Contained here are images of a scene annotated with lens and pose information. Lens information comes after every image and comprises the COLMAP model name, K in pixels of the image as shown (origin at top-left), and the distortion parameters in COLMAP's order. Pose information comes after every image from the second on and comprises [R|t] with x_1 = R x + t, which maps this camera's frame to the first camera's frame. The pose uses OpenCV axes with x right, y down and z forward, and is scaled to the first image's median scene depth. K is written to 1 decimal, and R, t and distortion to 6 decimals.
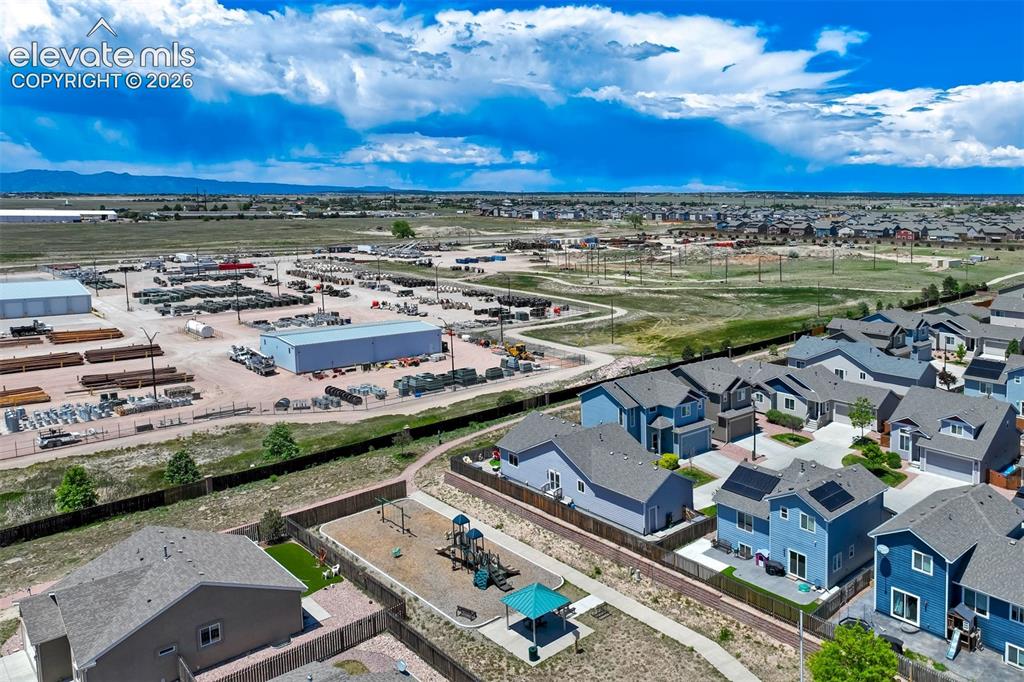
lens RADIAL K [[701.7, 0, 511.6], [0, 701.7, 329.1], [0, 0, 1]] dist [0.004837, 0.007318]
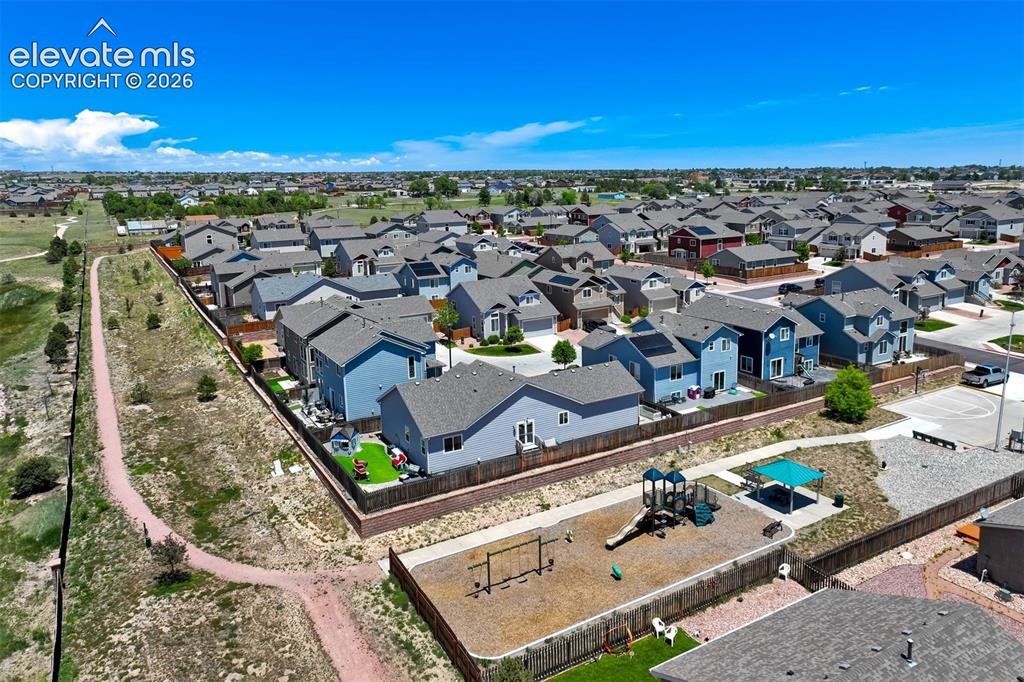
lens RADIAL K [[728.1, 0, 512.0], [0, 728.1, 341.0], [0, 0, 1]] dist [0.037705, 0.001356]
pose [[0.210363, -0.234823, 0.949002, -0.853148], [0.185641, 0.962657, 0.197051, -0.070305], [-0.959836, 0.134722, 0.246100, 0.919335]]
